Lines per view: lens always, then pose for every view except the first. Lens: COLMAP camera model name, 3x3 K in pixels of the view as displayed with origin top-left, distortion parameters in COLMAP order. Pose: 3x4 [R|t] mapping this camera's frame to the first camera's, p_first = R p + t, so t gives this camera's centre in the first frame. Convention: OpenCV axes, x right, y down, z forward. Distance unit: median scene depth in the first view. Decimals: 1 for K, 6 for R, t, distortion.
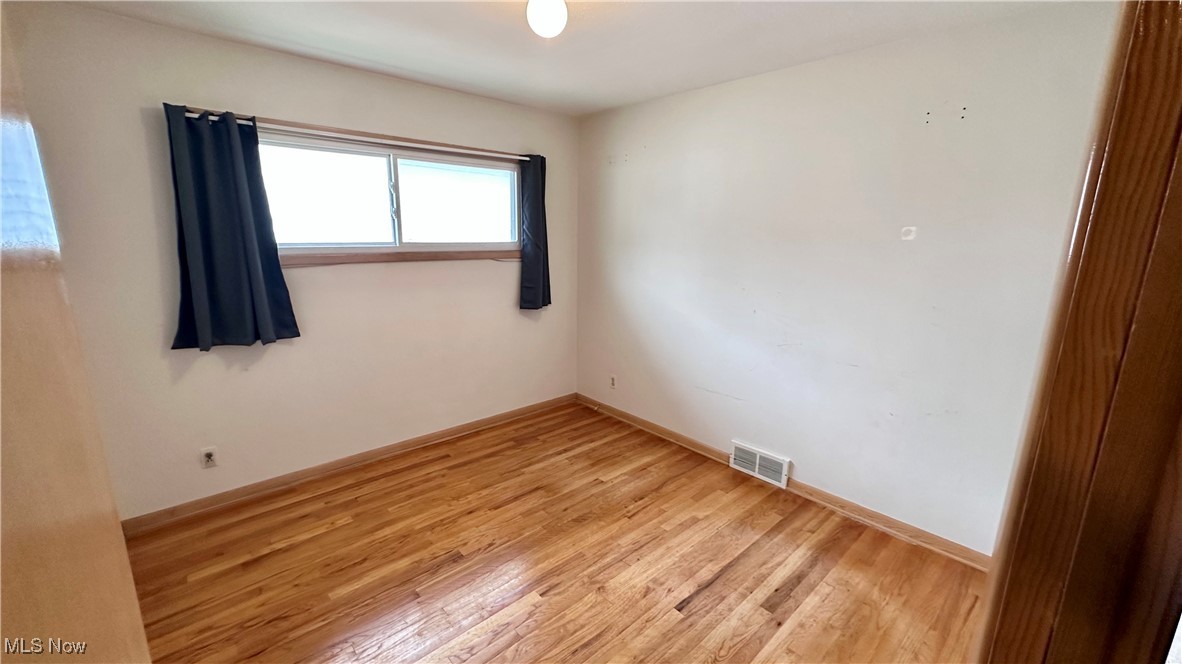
lens RADIAL K [[469.4, 0, 587.7], [0, 469.4, 333.1], [0, 0, 1]] dist [-0.004327, 0.000339]
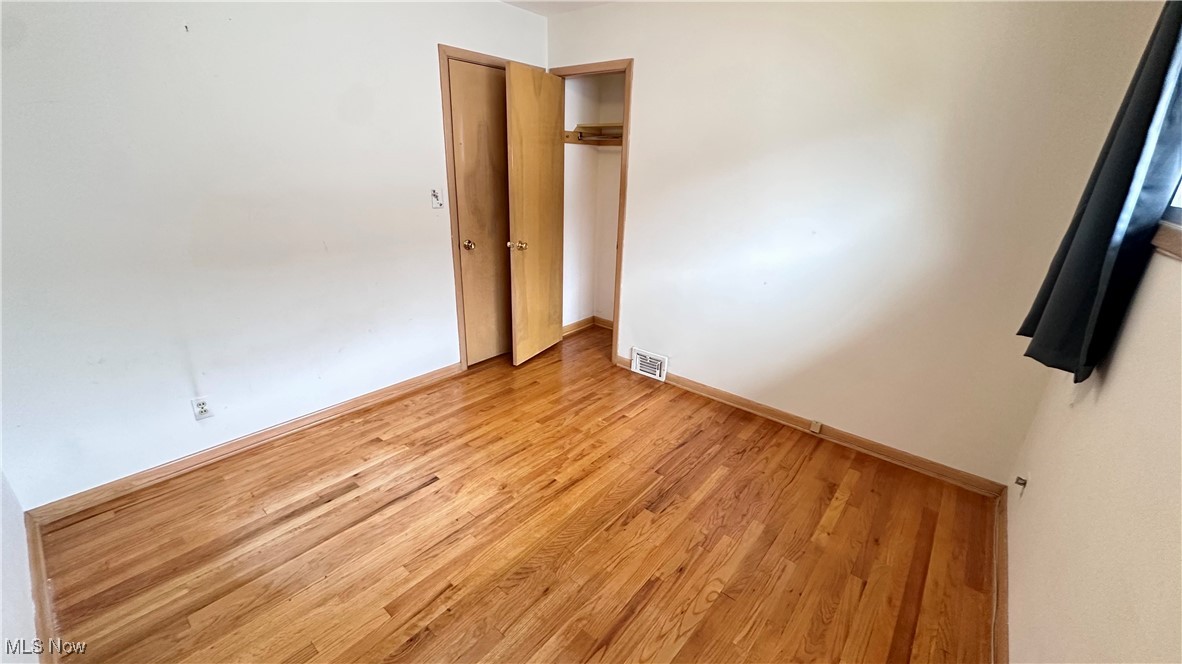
lens RADIAL K [[469.4, 0, 590.6], [0, 469.4, 334.9], [0, 0, 1]] dist [-0.004327, 0.000339]
pose [[-0.988983, 0.007035, -0.147863, -0.016463], [-0.074109, 0.841151, 0.535699, -0.333693], [0.128143, 0.540755, -0.831362, 1.629026]]
